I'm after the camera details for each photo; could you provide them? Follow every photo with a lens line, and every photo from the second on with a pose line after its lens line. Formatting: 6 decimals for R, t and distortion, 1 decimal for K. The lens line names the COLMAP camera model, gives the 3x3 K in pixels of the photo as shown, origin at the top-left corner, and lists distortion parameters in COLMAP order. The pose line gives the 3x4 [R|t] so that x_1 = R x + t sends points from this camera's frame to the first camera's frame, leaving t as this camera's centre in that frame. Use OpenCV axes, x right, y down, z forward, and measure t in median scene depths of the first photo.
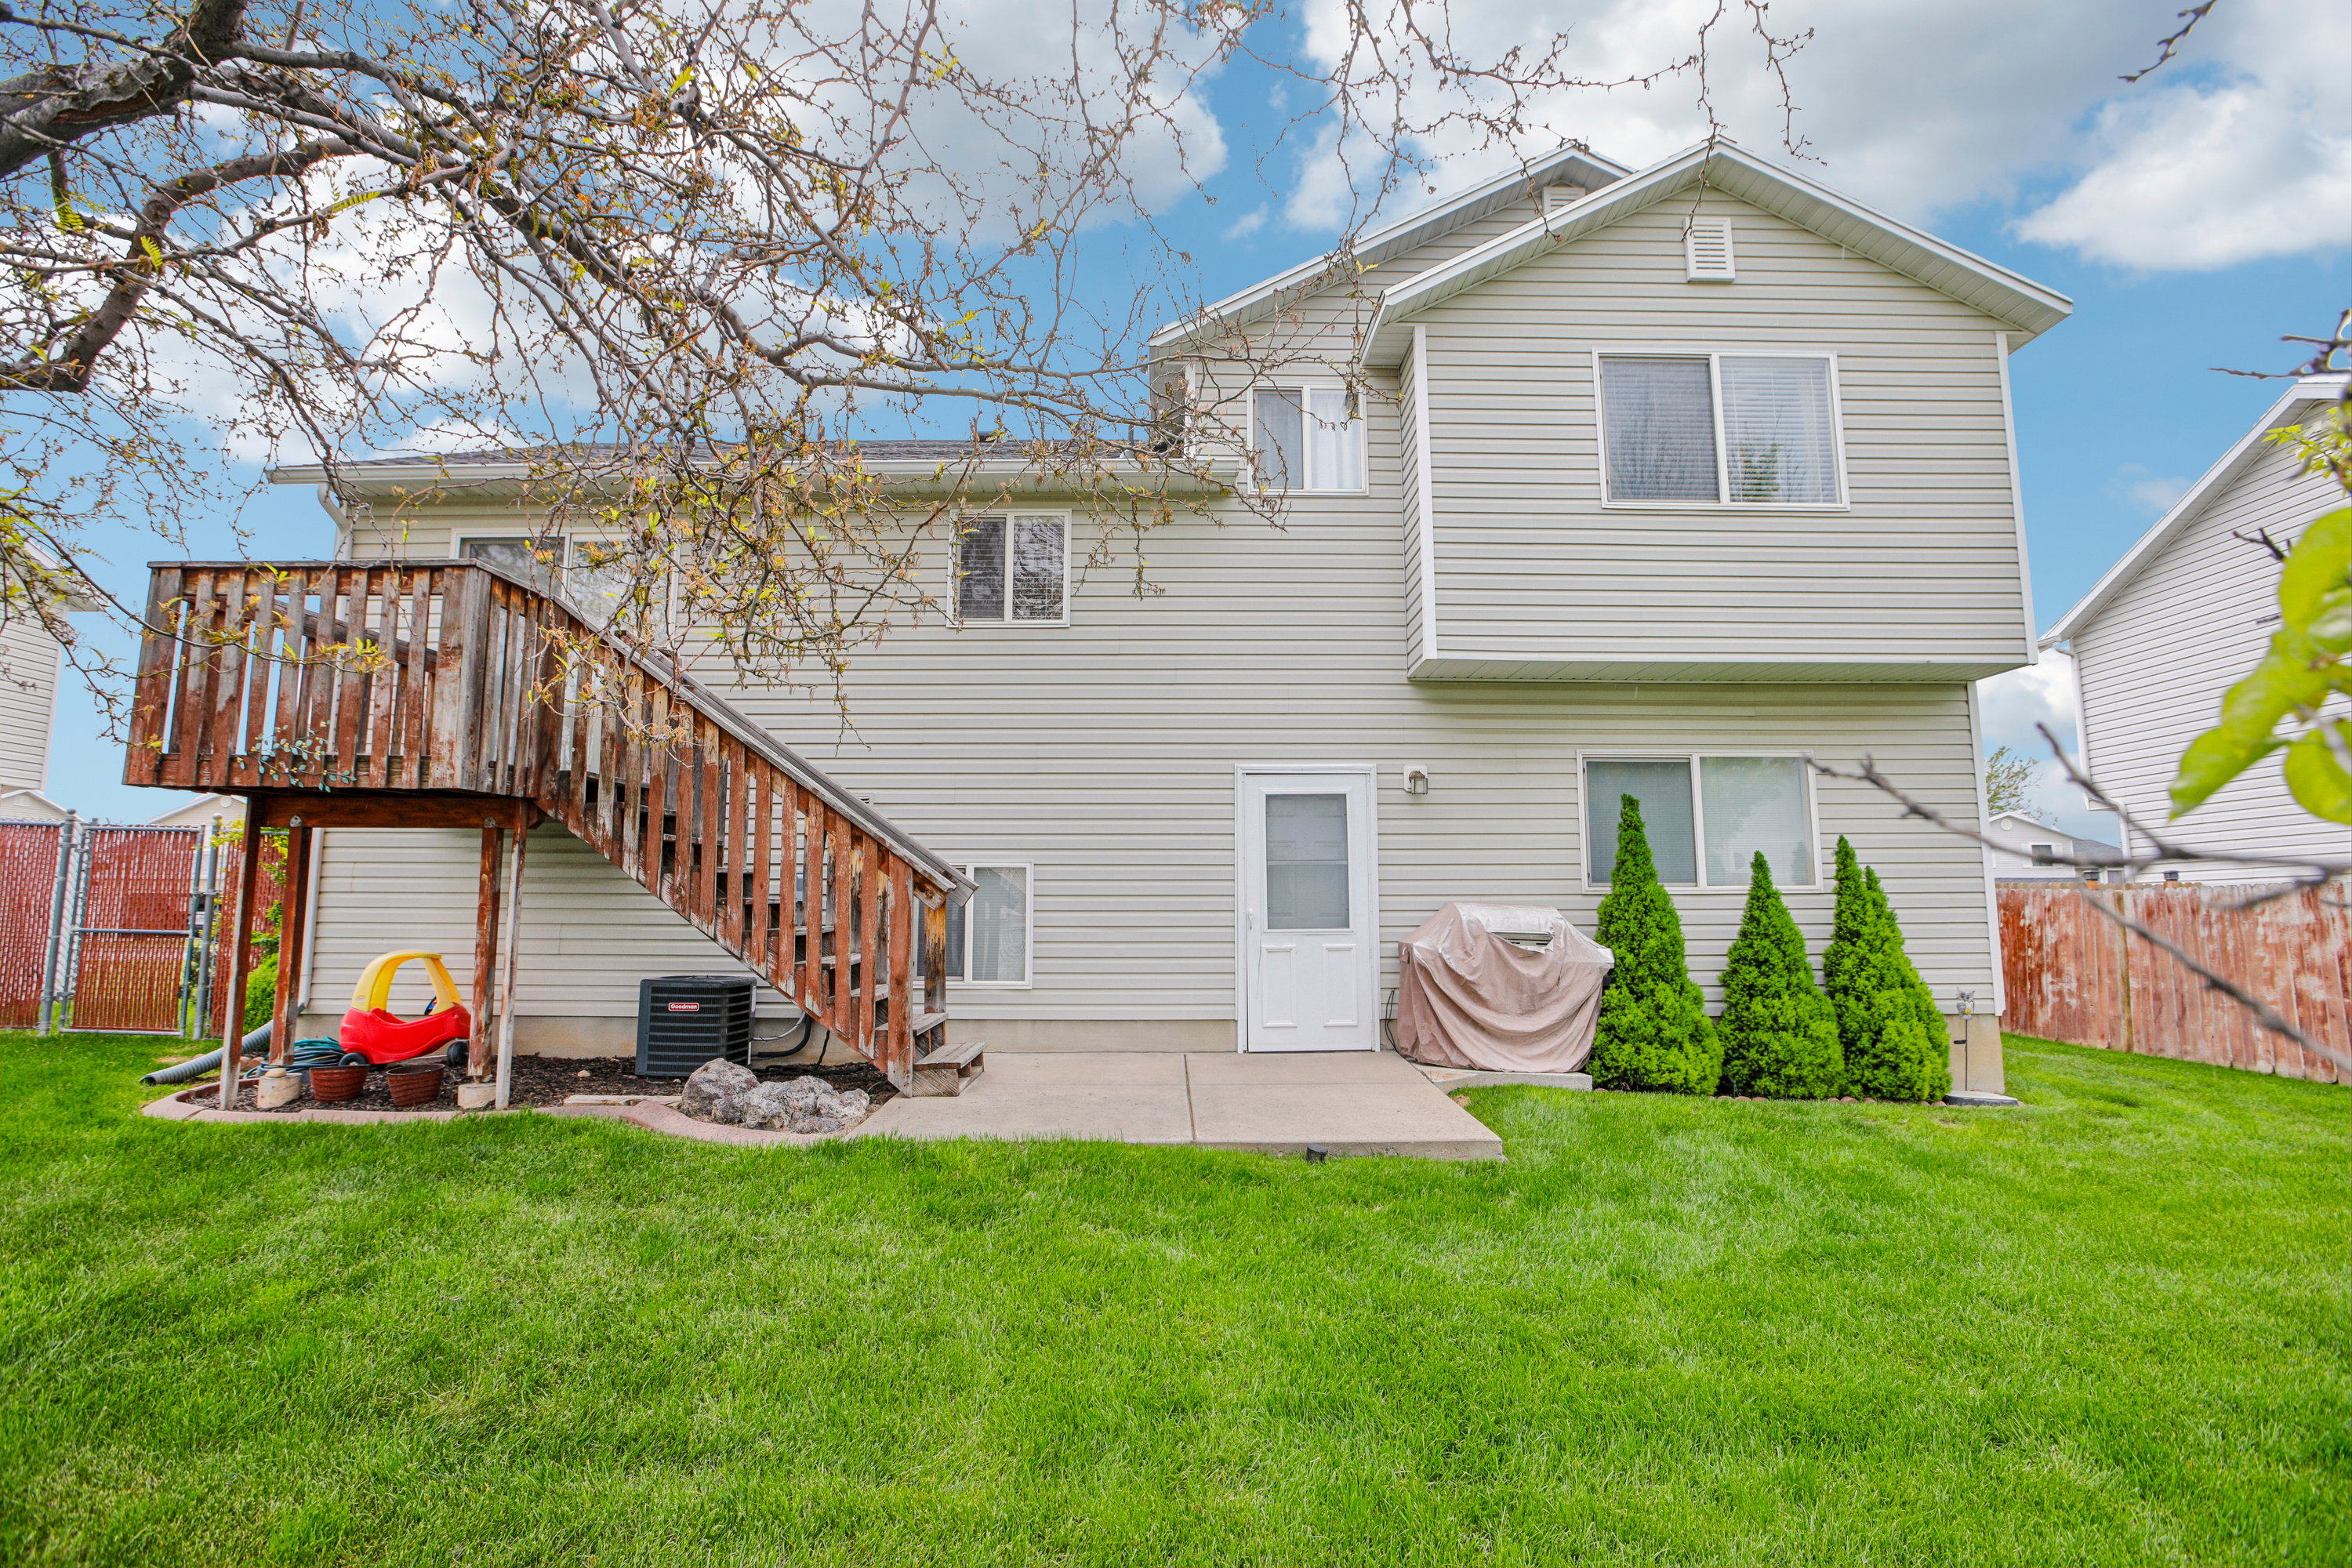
lens RADIAL K [[1120.7, 0, 1176.0], [0, 1120.7, 784.0], [0, 0, 1]] dist [-0.029987, 0.000699]
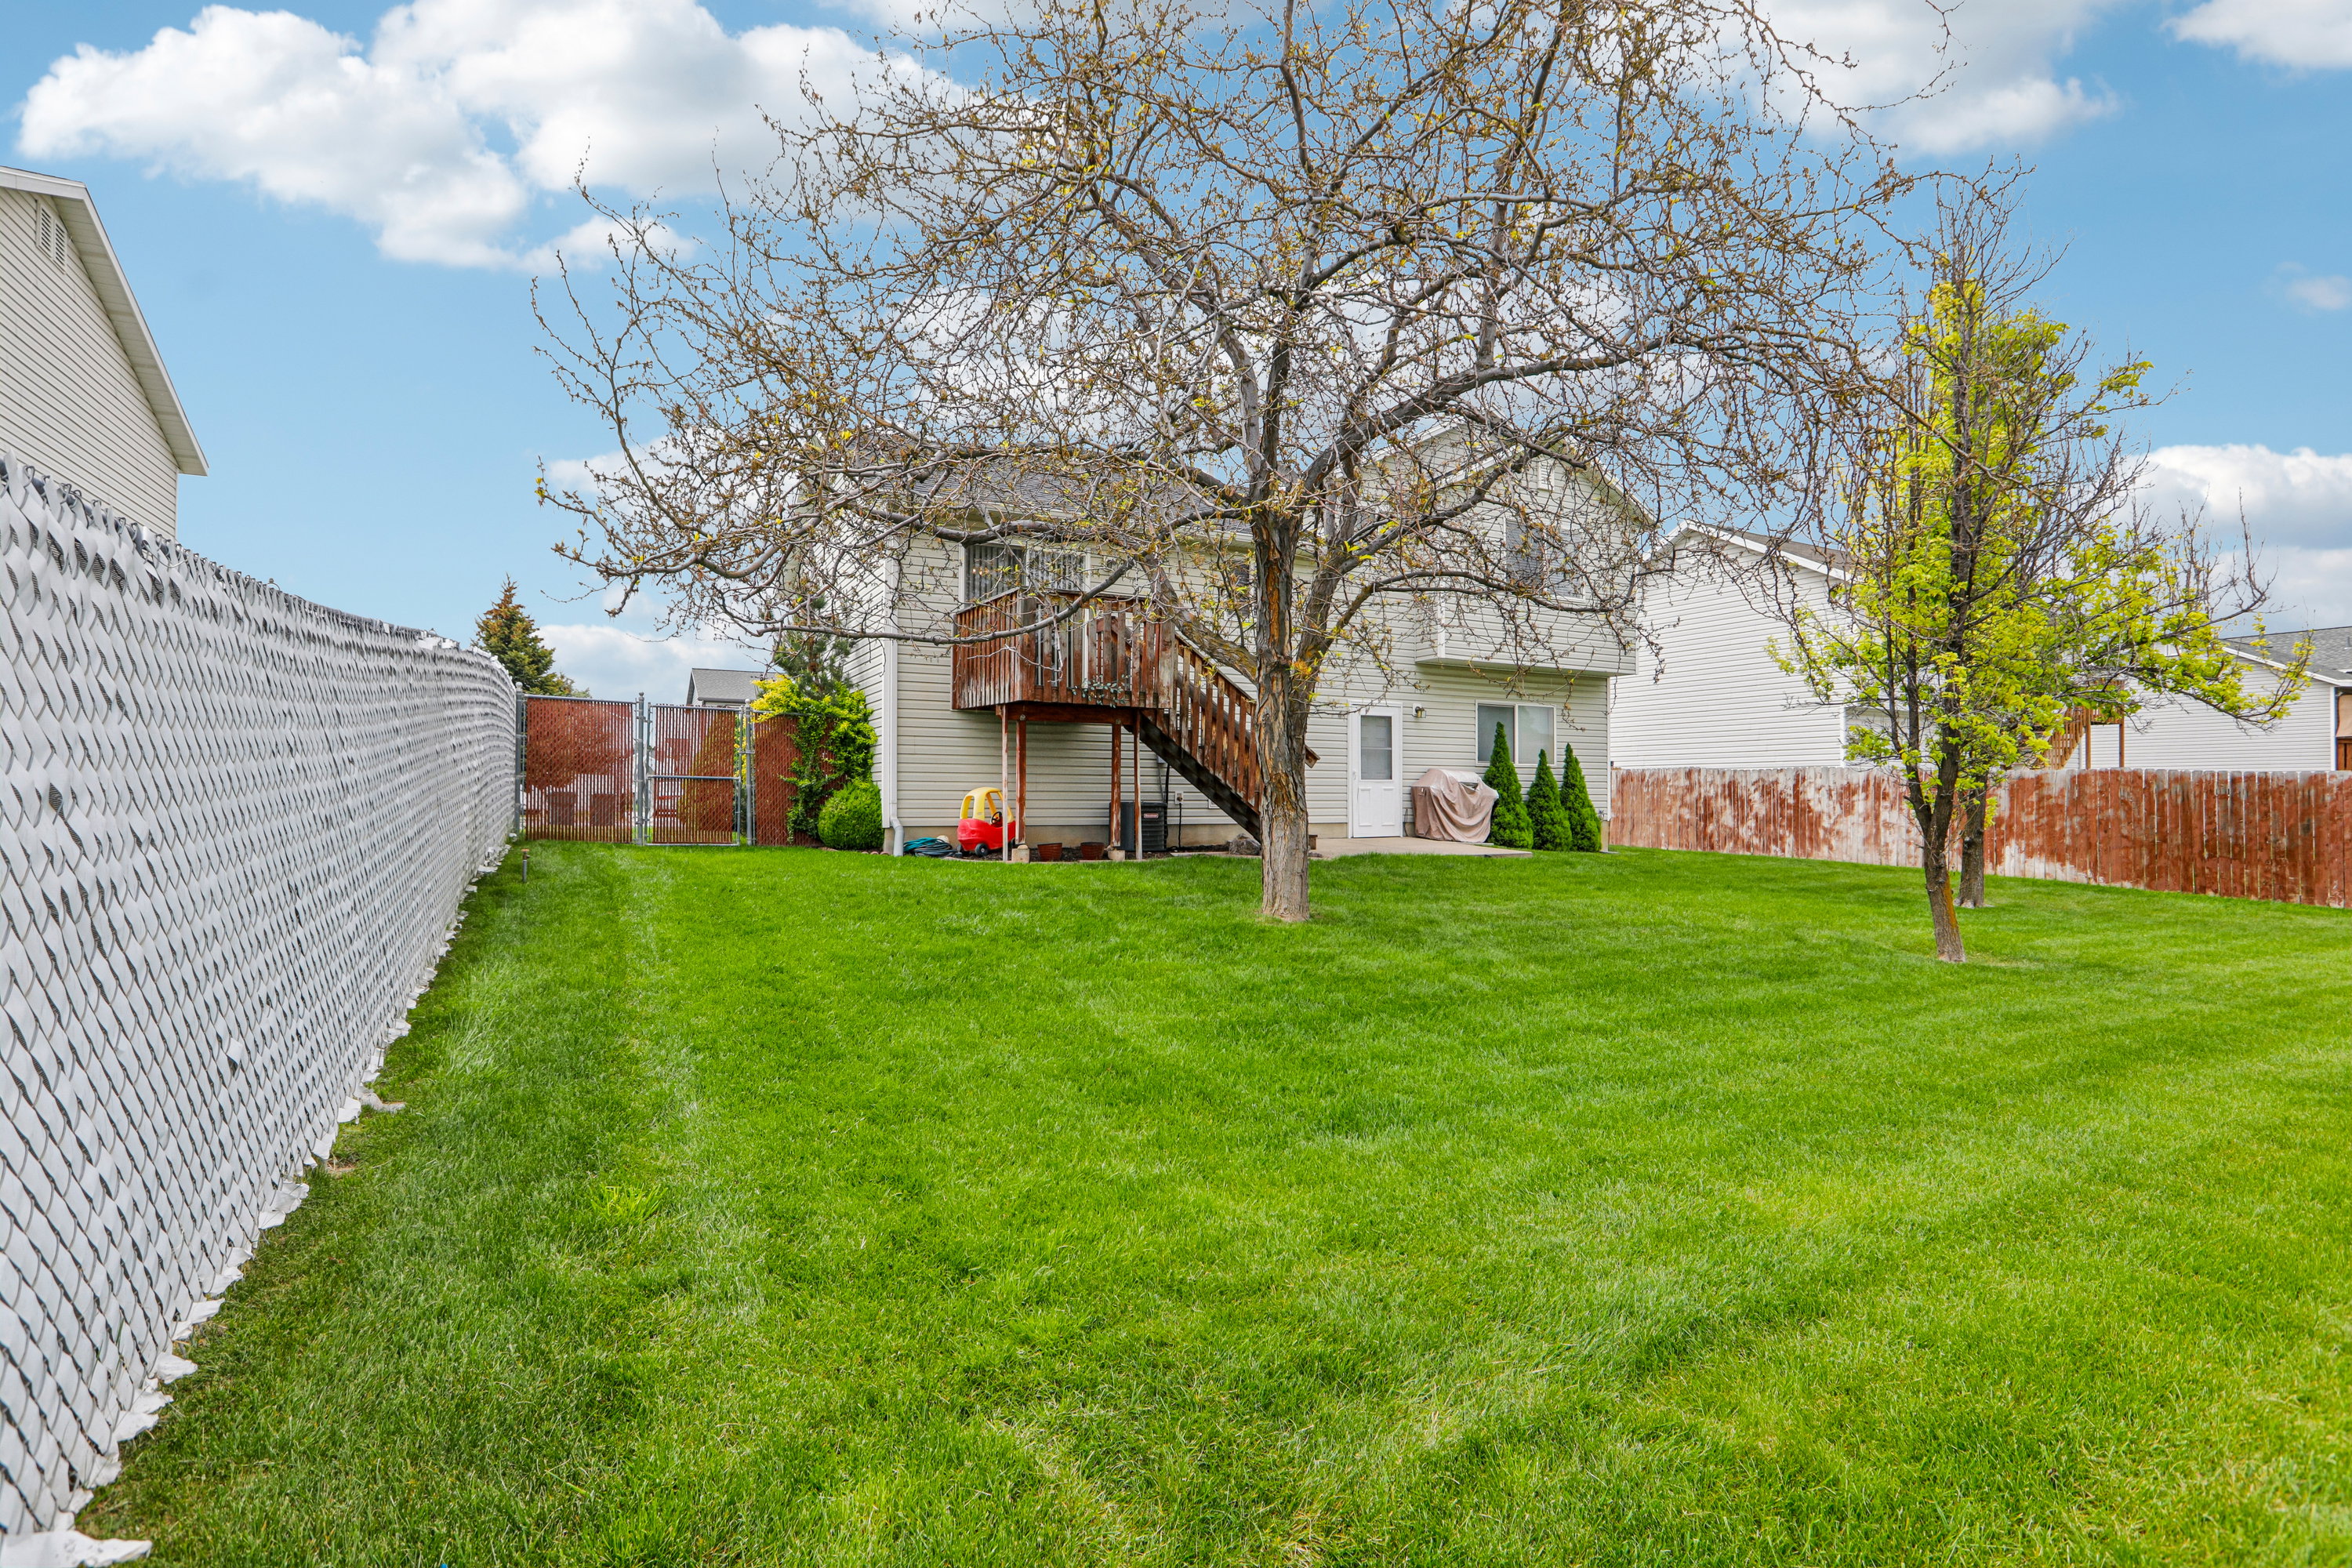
lens RADIAL K [[1082.4, 0, 1176.0], [0, 1082.4, 784.0], [0, 0, 1]] dist [-0.000744, -0.000038]
pose [[0.888051, 0.009853, 0.459639, -1.175368], [-0.064827, 0.992465, 0.103974, -0.051479], [-0.455151, -0.122131, 0.881998, -0.640160]]
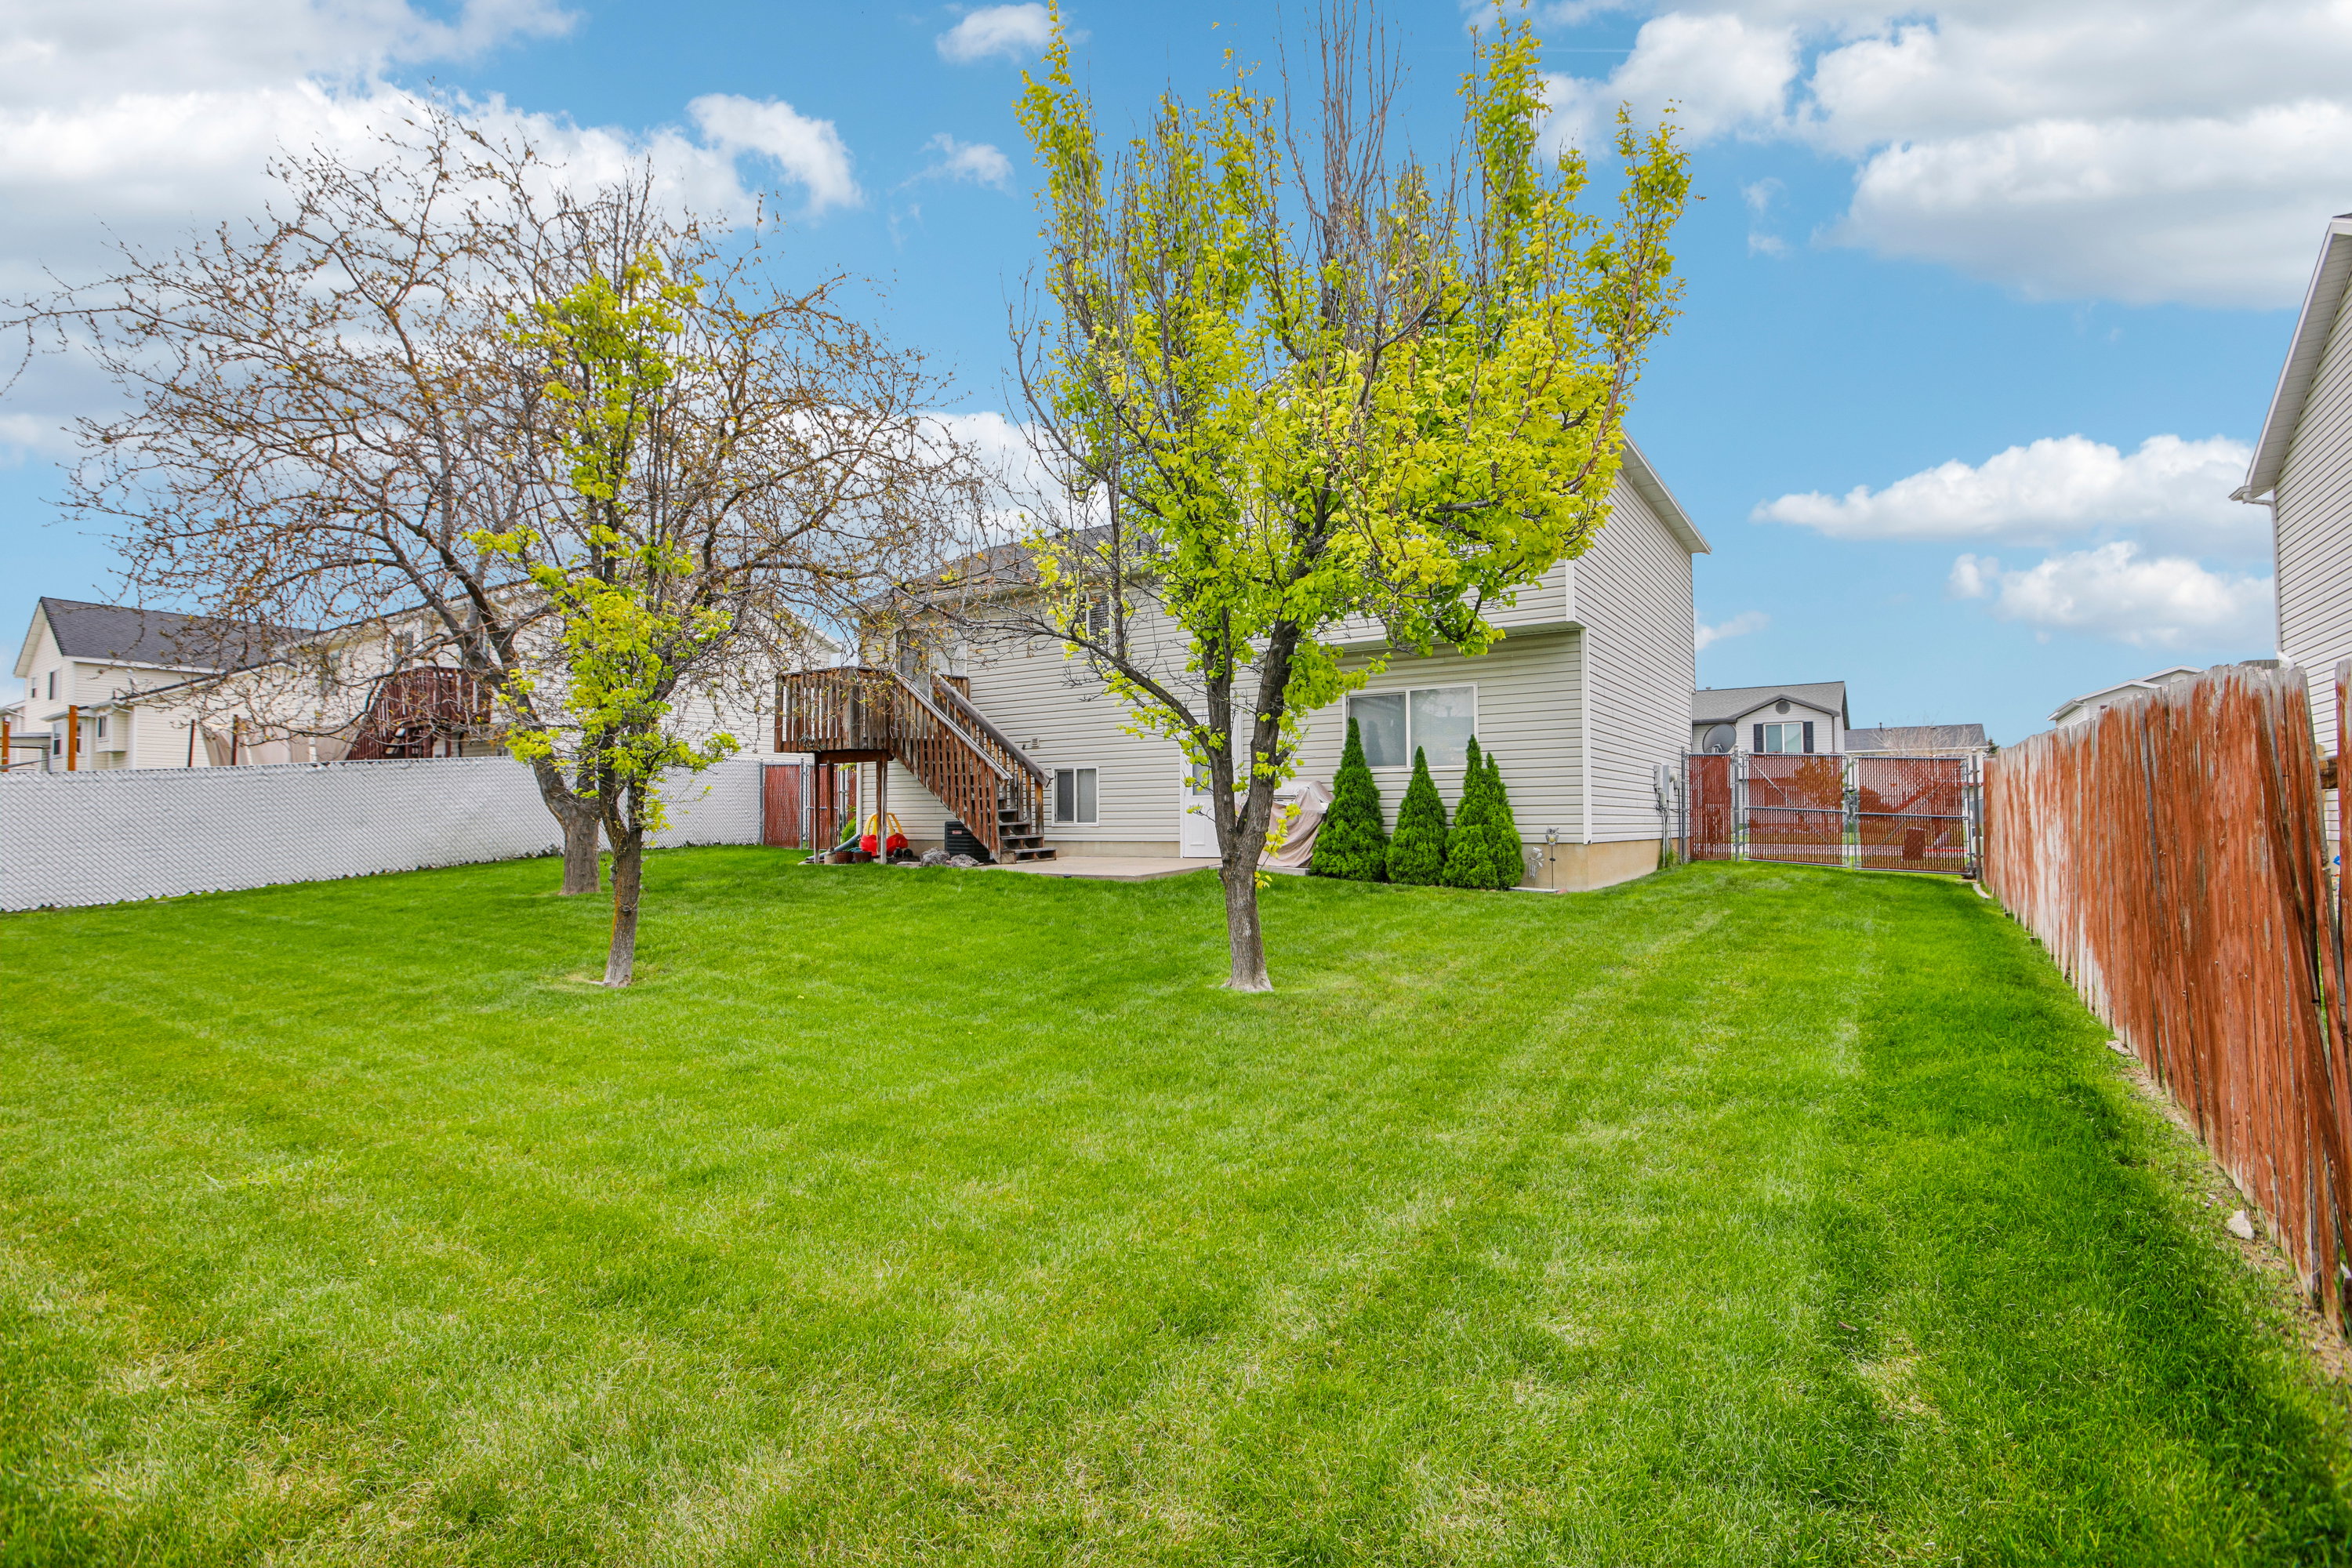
lens RADIAL K [[1120.7, 0, 1176.0], [0, 1120.7, 784.0], [0, 0, 1]] dist [-0.029987, 0.000699]
pose [[0.815645, -0.022552, -0.578112, 1.211737], [0.072979, 0.995269, 0.064141, -0.020687], [0.573931, -0.094506, 0.813432, -0.627823]]
